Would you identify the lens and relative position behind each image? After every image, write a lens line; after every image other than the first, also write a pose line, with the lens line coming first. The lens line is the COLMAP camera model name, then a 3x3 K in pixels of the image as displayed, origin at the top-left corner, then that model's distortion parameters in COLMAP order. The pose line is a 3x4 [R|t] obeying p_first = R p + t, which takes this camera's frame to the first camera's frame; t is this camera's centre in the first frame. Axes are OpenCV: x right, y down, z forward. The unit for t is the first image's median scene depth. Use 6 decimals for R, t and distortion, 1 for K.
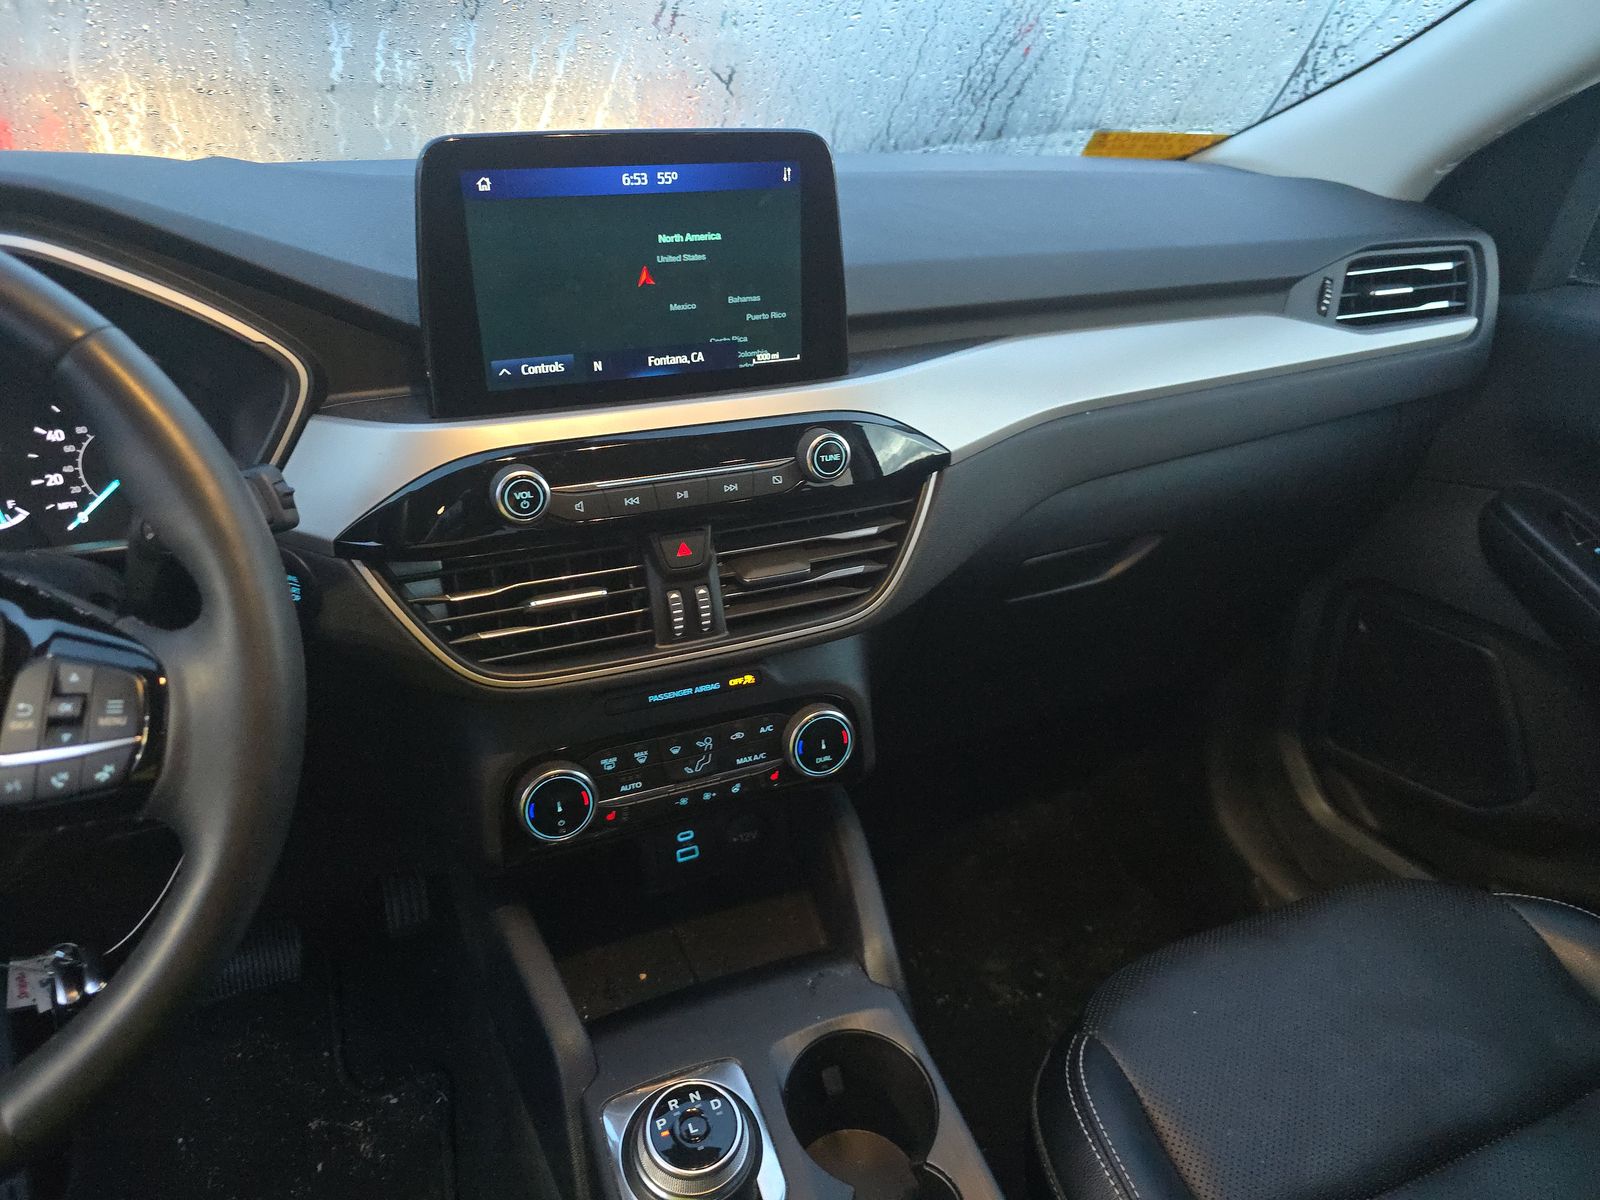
lens RADIAL K [[1102.0, 0, 797.2], [0, 1102.0, 646.4], [0, 0, 1]] dist [0.039635, -0.054466]
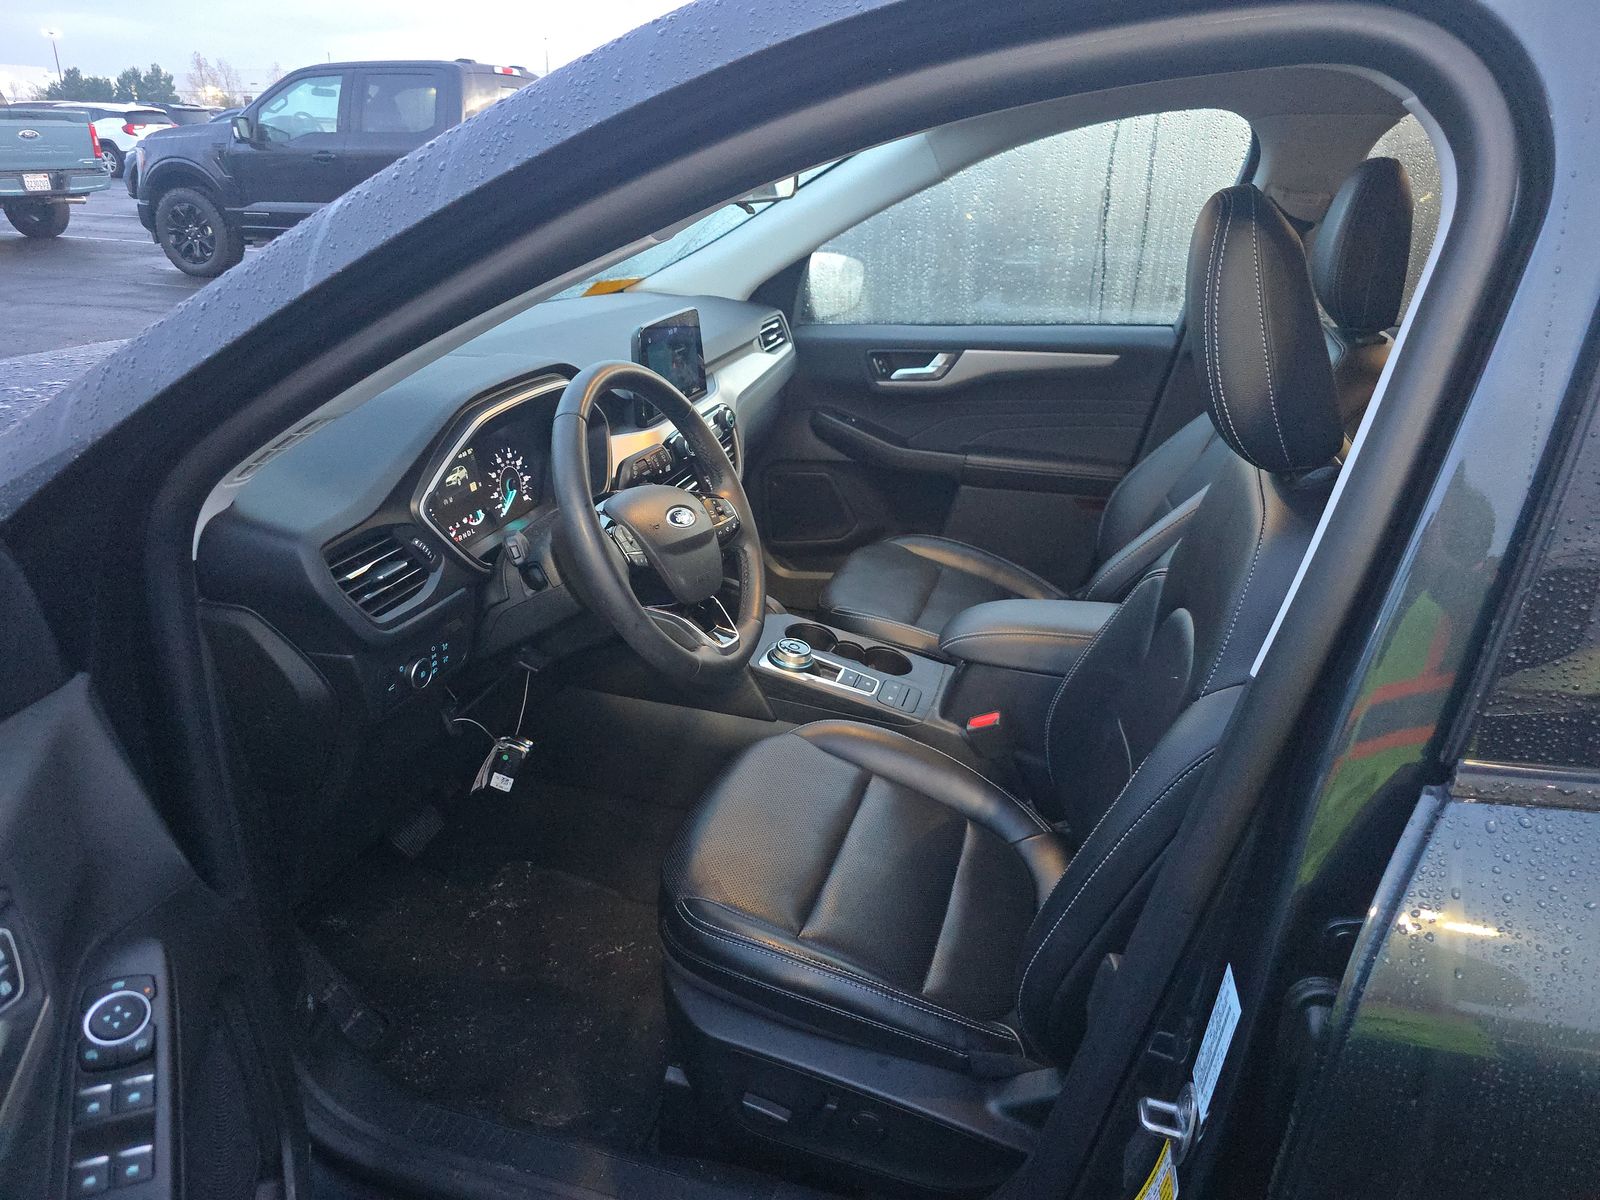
lens RADIAL K [[1102.0, 0, 797.2], [0, 1102.0, 646.4], [0, 0, 1]] dist [0.039635, -0.054466]
pose [[0.635631, -0.334713, 0.695658, -1.949049], [0.375636, 0.921348, 0.100079, 0.139479], [-0.674440, 0.197701, 0.711368, -0.959238]]
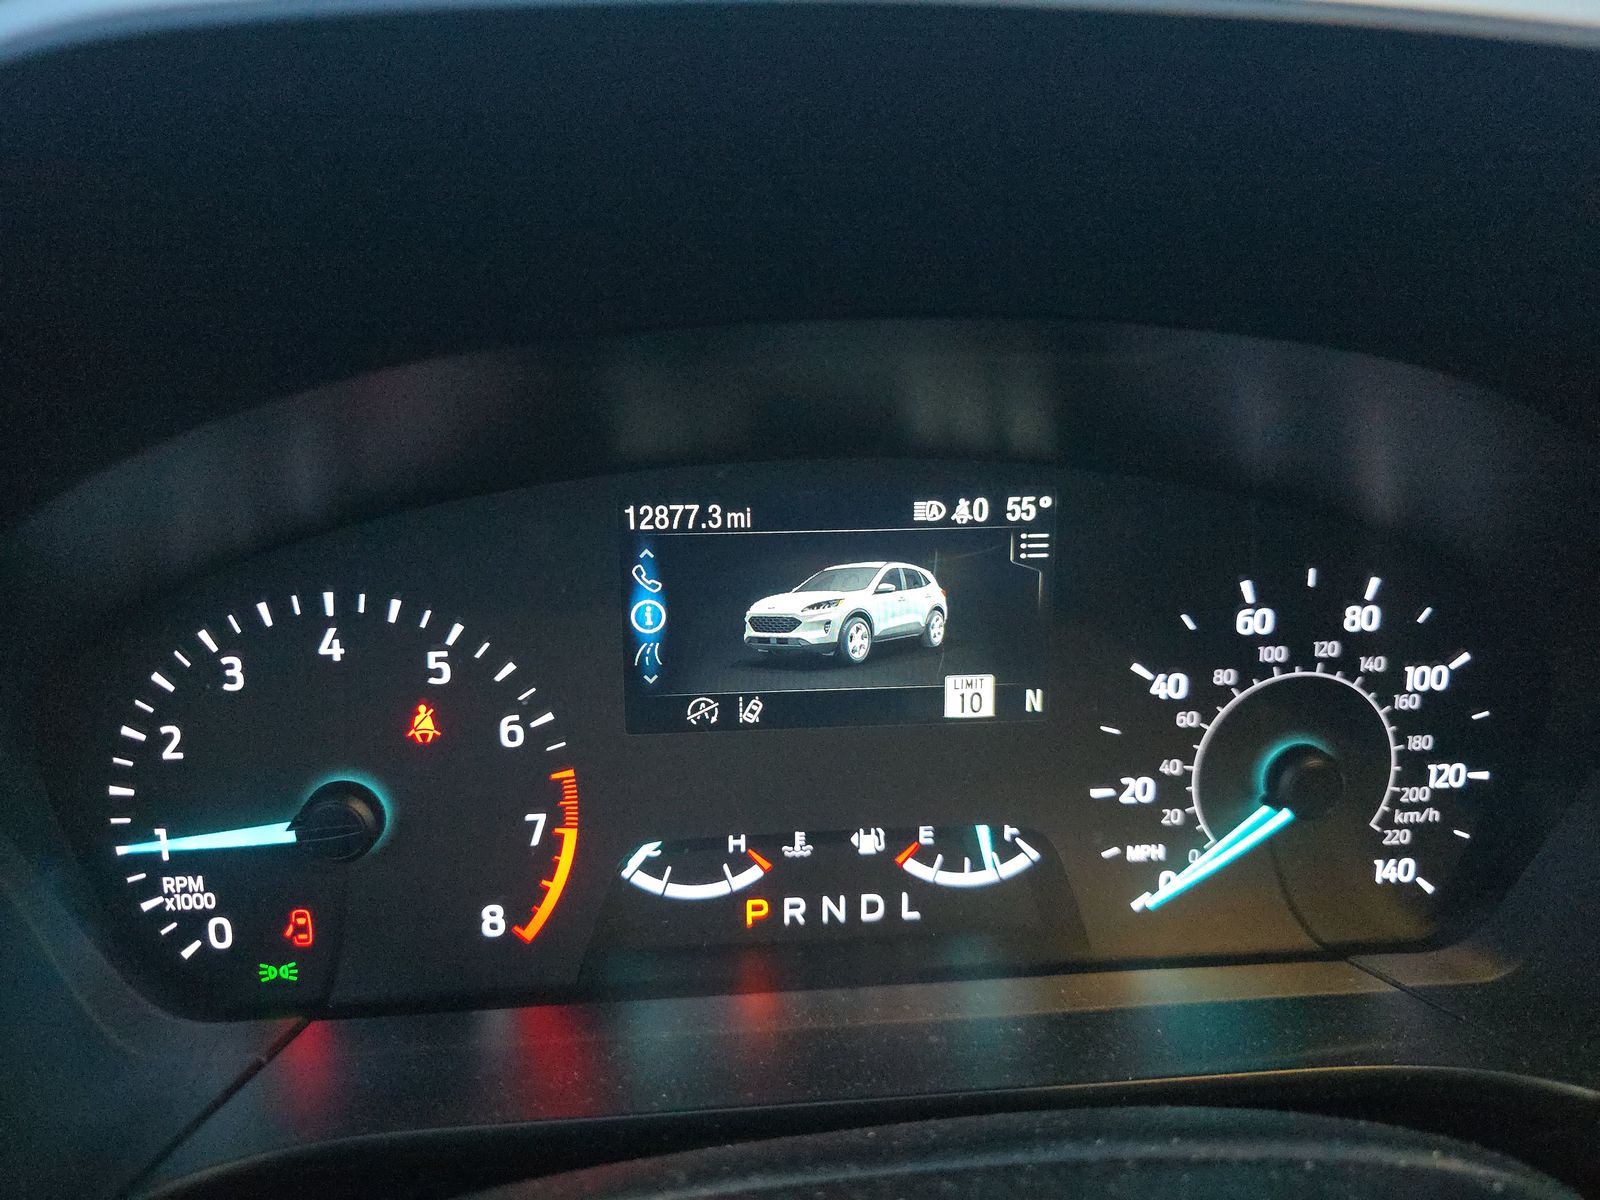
lens RADIAL K [[1221.1, 0, 800.0], [0, 1221.1, 600.0], [0, 0, 1]] dist [-0.005224, -0.220906]
pose [[0.946412, 0.096432, -0.308230, -0.654607], [-0.149974, 0.976465, -0.154995, -0.130555], [0.286029, 0.192916, 0.938600, 0.536269]]
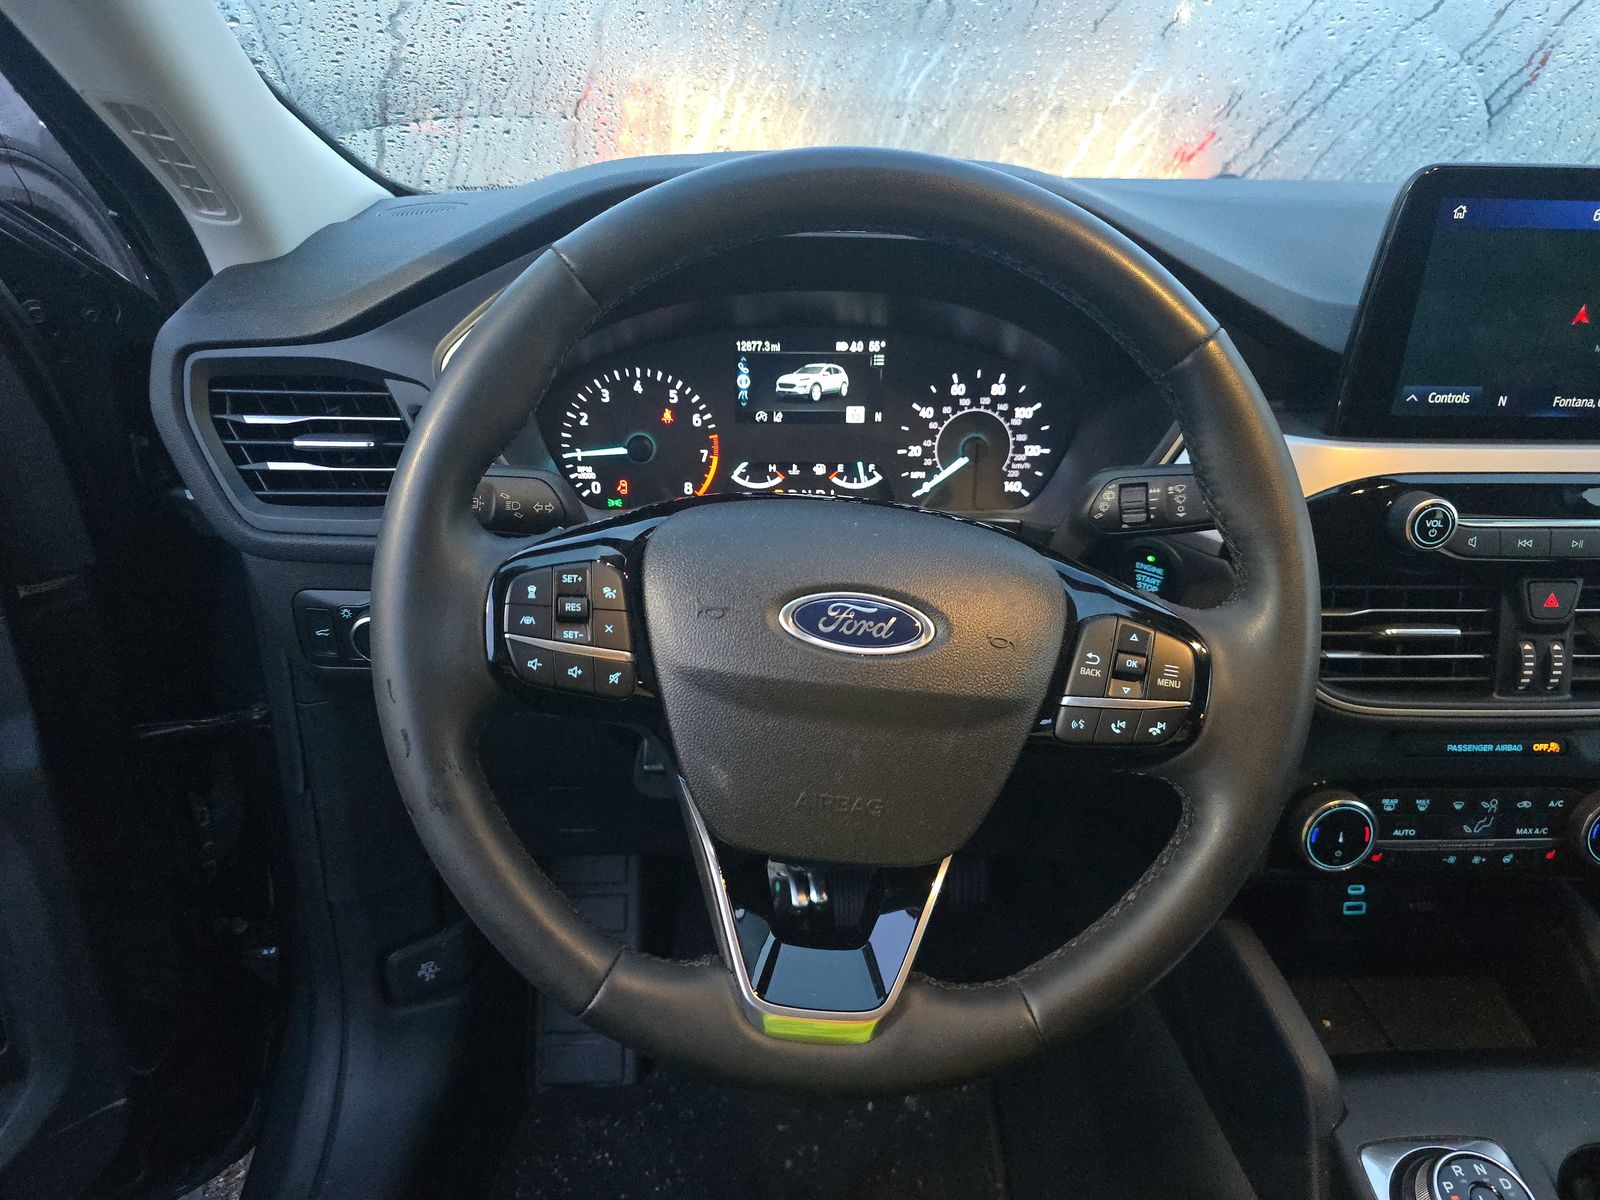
lens RADIAL K [[1102.0, 0, 797.2], [0, 1102.0, 646.4], [0, 0, 1]] dist [0.039635, -0.054466]
pose [[0.934046, 0.173858, -0.311981, -0.394943], [-0.178823, 0.983797, 0.012863, 0.052567], [0.309162, 0.043775, 0.950001, -0.097807]]
